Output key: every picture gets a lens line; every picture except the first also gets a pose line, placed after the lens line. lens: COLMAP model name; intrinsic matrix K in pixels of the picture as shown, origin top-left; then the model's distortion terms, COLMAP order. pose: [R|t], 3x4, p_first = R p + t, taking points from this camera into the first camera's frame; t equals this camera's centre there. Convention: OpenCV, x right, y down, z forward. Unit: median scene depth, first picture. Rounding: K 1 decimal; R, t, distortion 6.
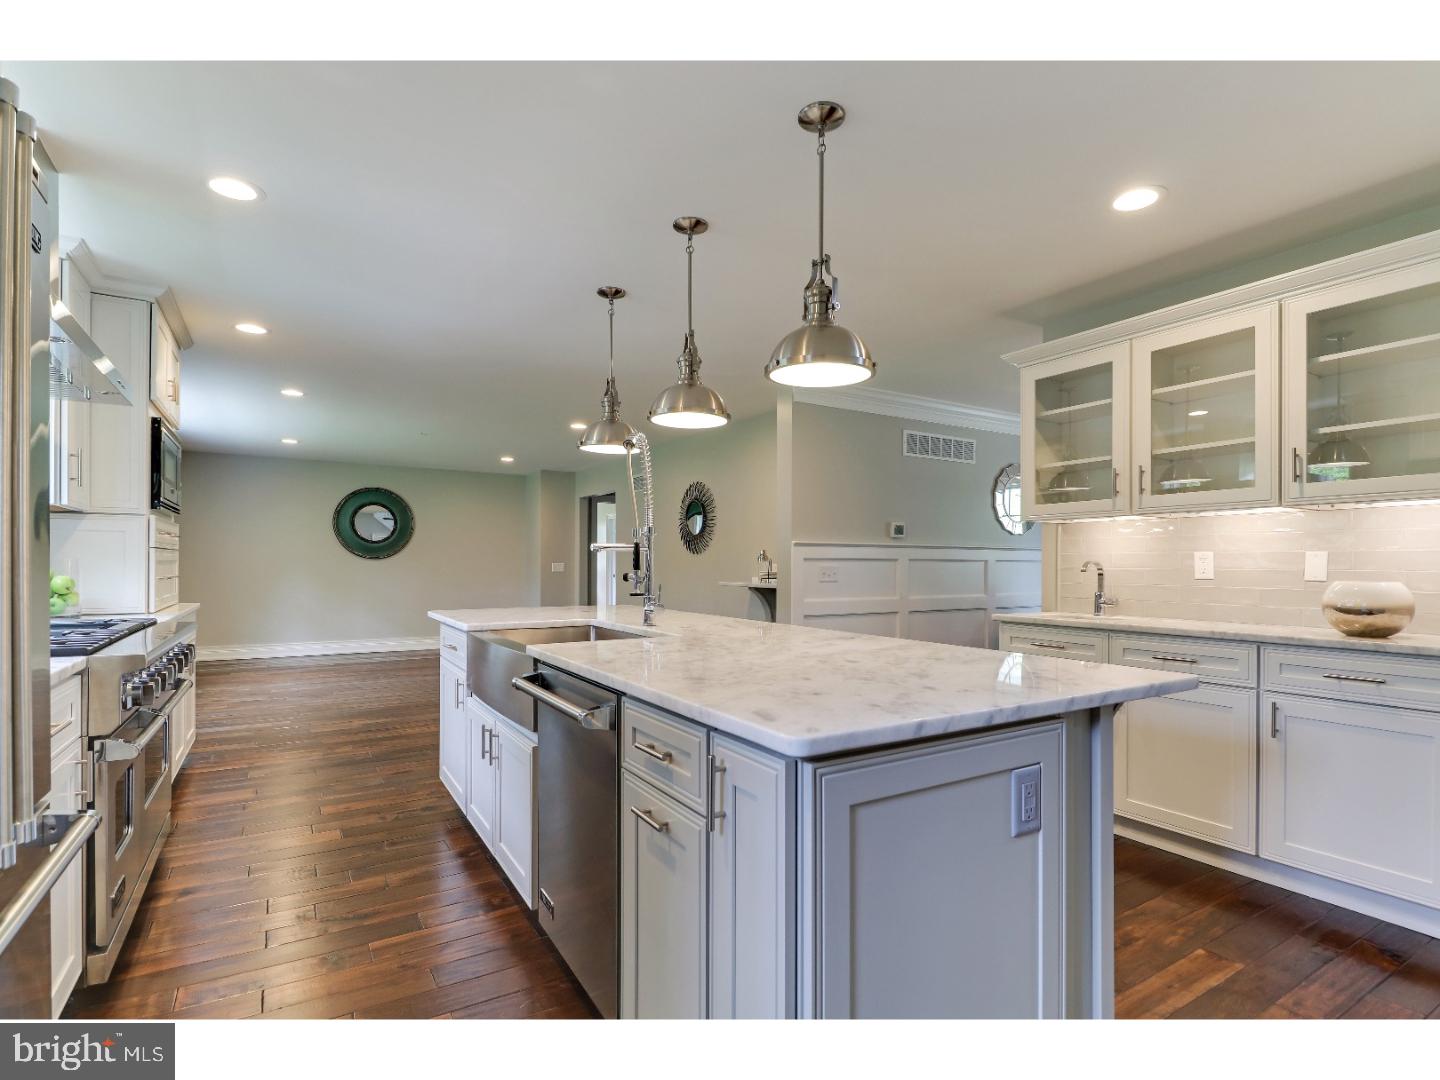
lens RADIAL K [[714.9, 0, 723.6], [0, 714.9, 554.9], [0, 0, 1]] dist [0.001261, -0.006459]
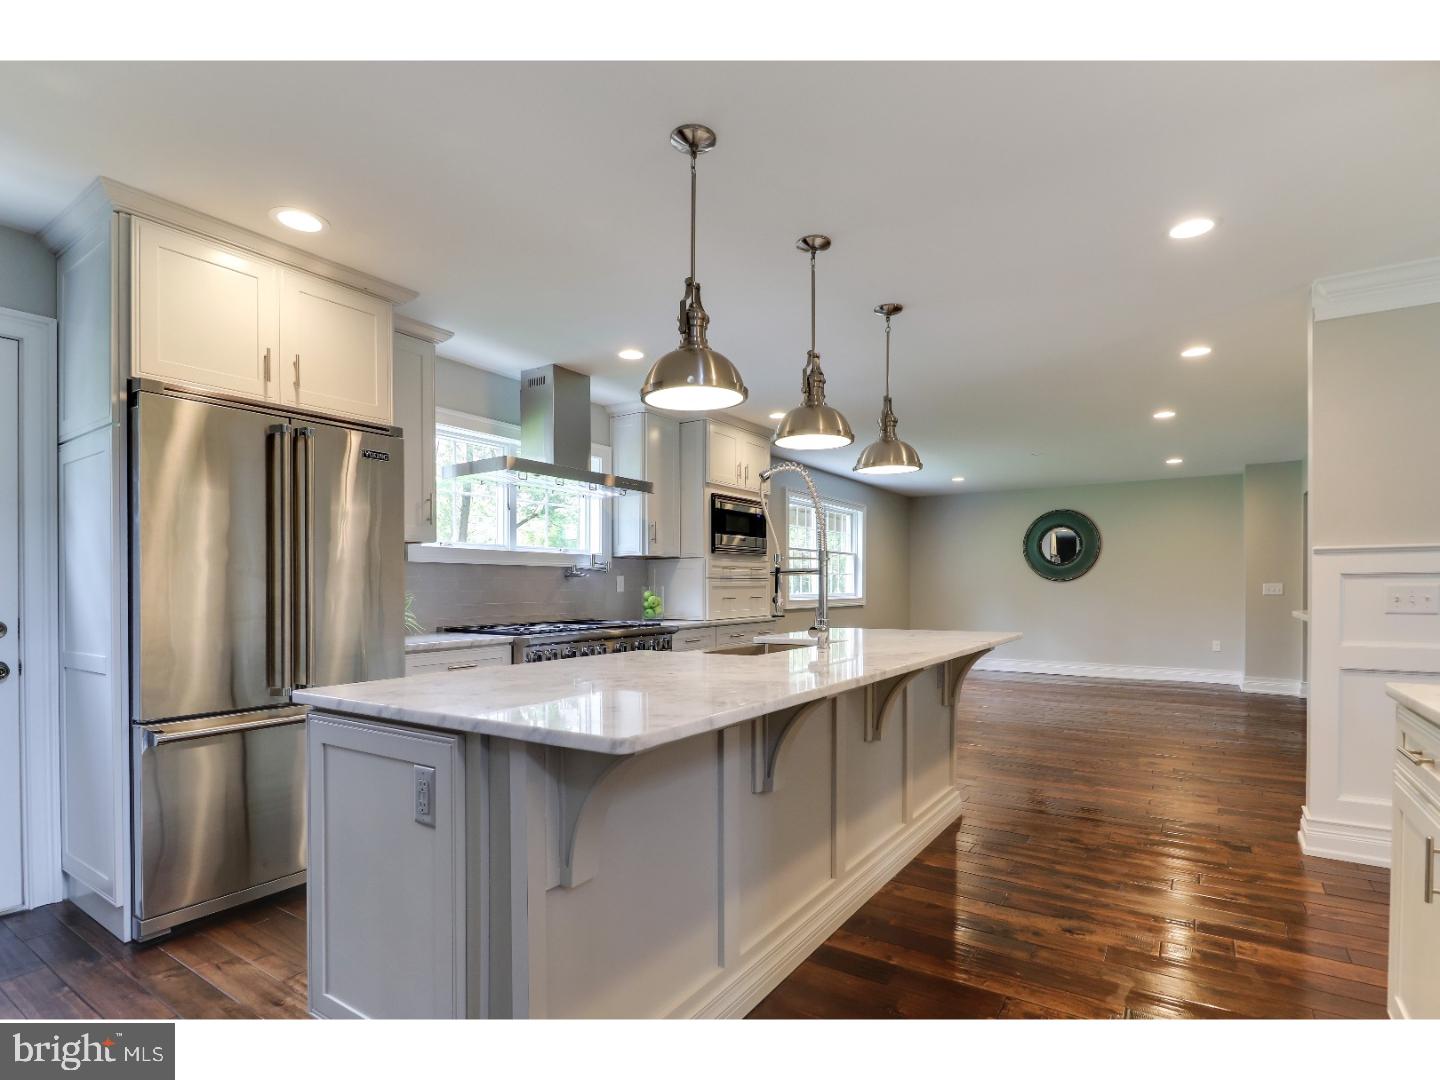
lens RADIAL K [[735.6, 0, 719.7], [0, 735.6, 591.8], [0, 0, 1]] dist [-0.000513, -0.000510]
pose [[0.423693, 0.000853, -0.905805, 0.668742], [0.018179, 0.999790, 0.009445, 0.005366], [0.905623, -0.020468, 0.423589, 0.368279]]
